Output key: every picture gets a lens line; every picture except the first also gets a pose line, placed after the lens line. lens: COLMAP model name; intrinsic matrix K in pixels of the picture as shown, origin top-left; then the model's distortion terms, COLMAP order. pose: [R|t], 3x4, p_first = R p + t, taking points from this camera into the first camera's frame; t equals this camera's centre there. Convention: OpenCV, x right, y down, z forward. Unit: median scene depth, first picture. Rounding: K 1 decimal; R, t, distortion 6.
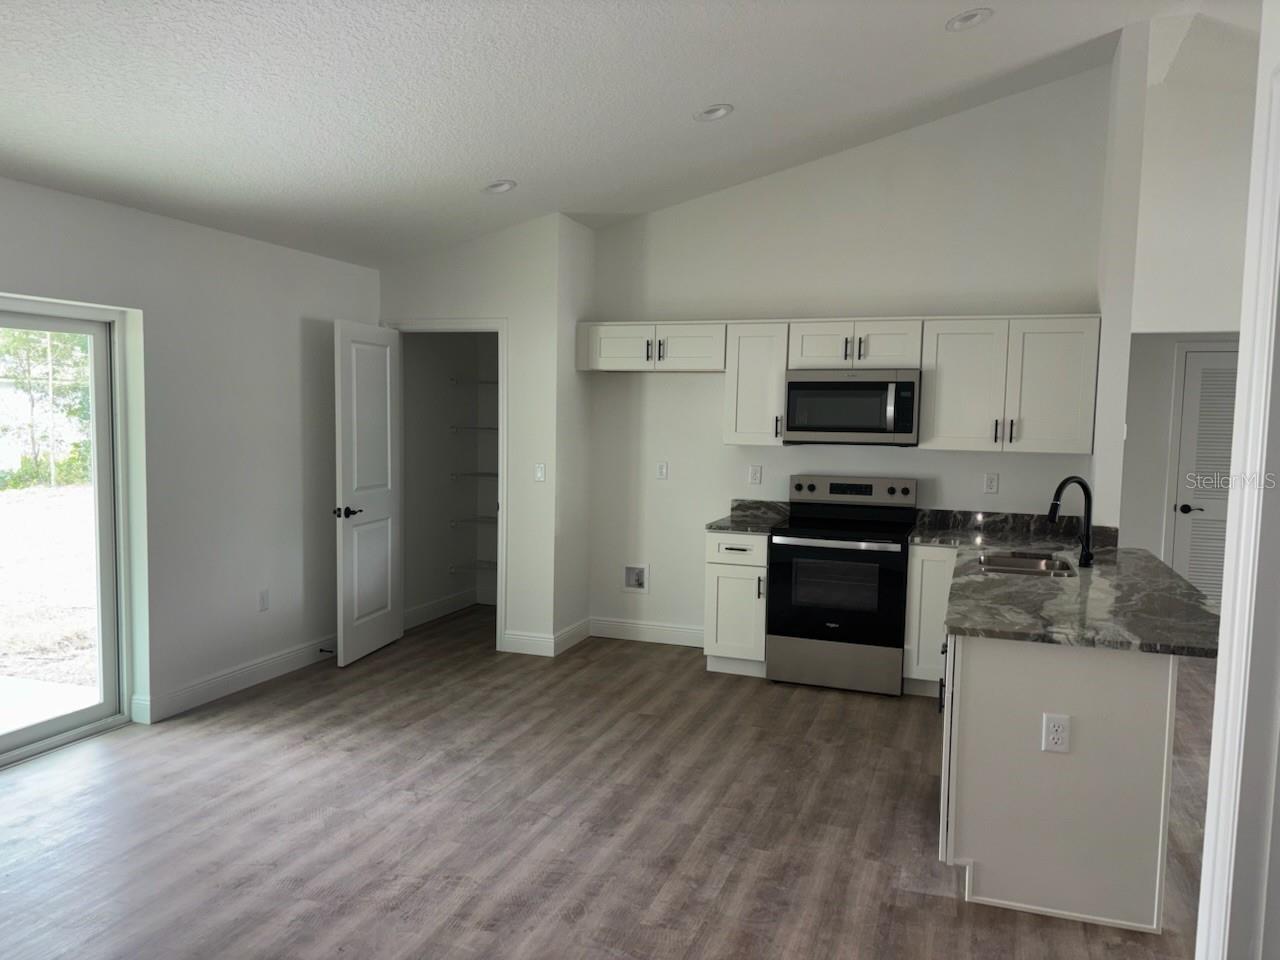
lens RADIAL K [[963.2, 0, 644.3], [0, 963.2, 478.1], [0, 0, 1]] dist [0.046553, -0.019460]
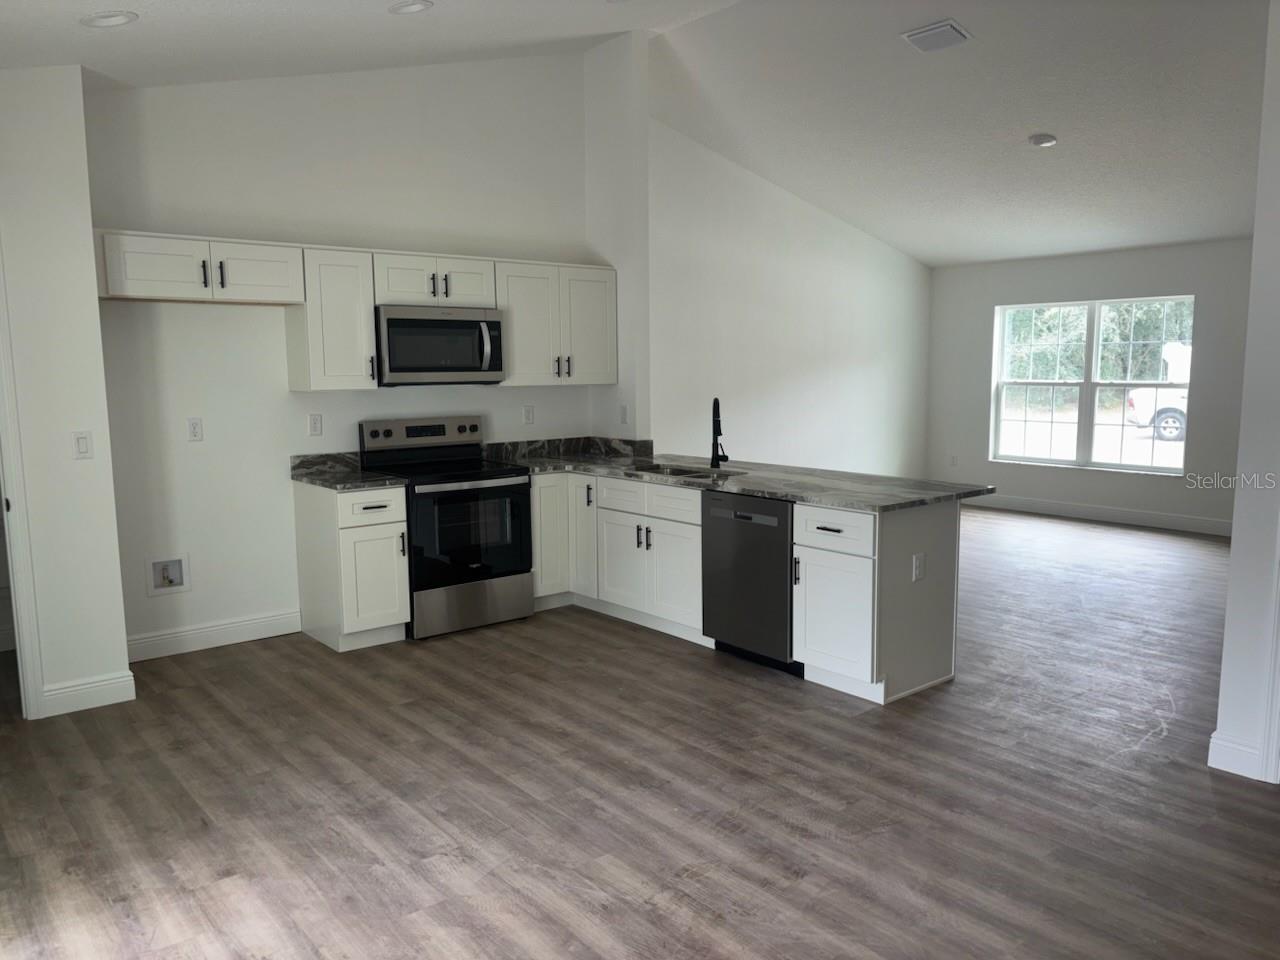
lens RADIAL K [[963.2, 0, 644.7], [0, 963.2, 481.8], [0, 0, 1]] dist [0.046553, -0.019460]
pose [[0.519676, -0.127620, 0.844778, -0.506499], [0.074227, 0.991786, 0.104167, -0.023146], [-0.851133, 0.008573, 0.524880, 0.301737]]
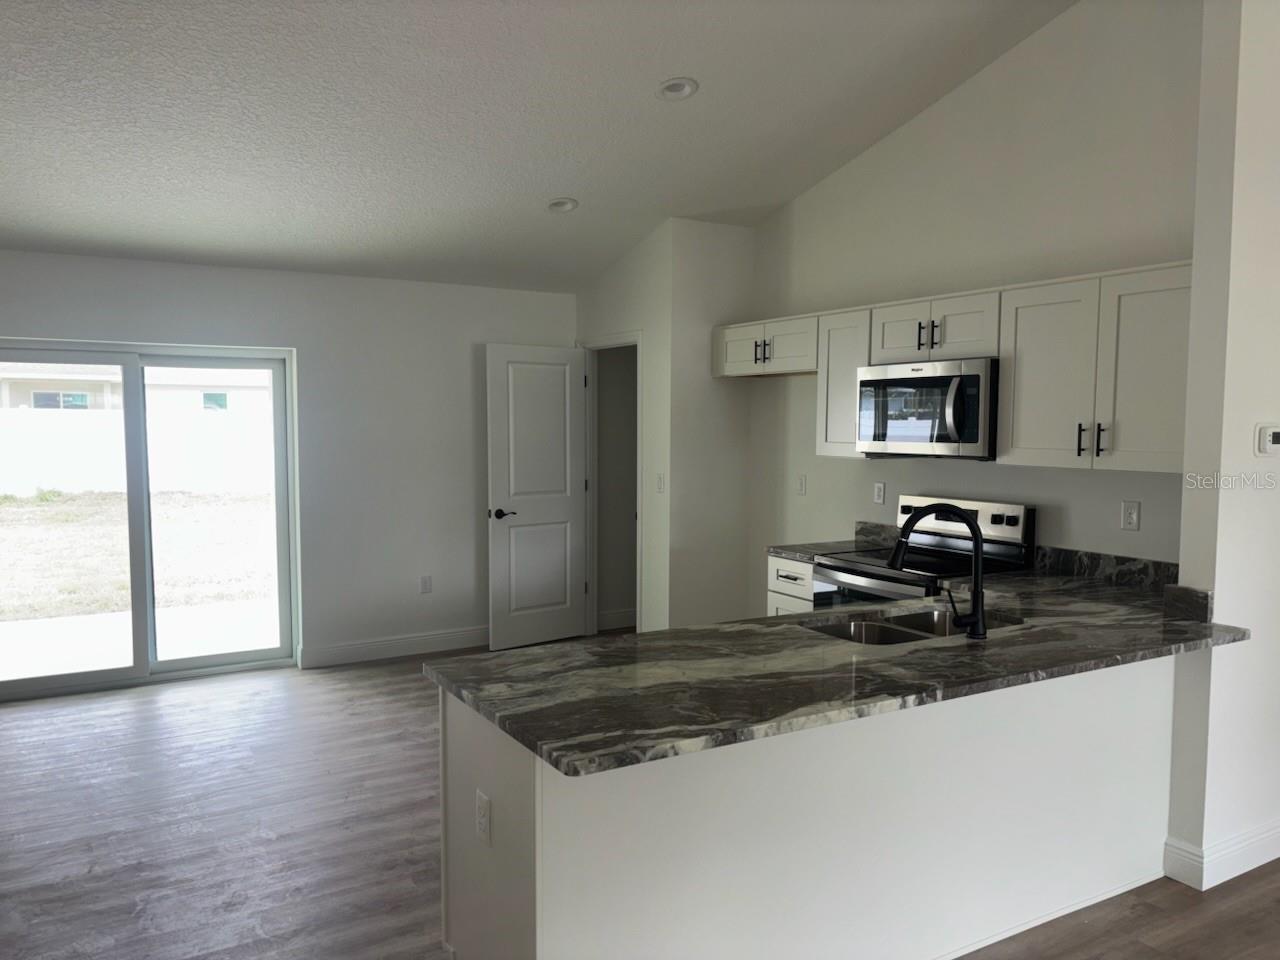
lens RADIAL K [[963.2, 0, 639.2], [0, 963.2, 482.1], [0, 0, 1]] dist [0.046553, -0.019460]
pose [[0.755287, 0.024109, -0.654950, 0.536304], [-0.027916, 0.999600, 0.004603, -0.011438], [0.654799, 0.014807, 0.755658, 0.246206]]
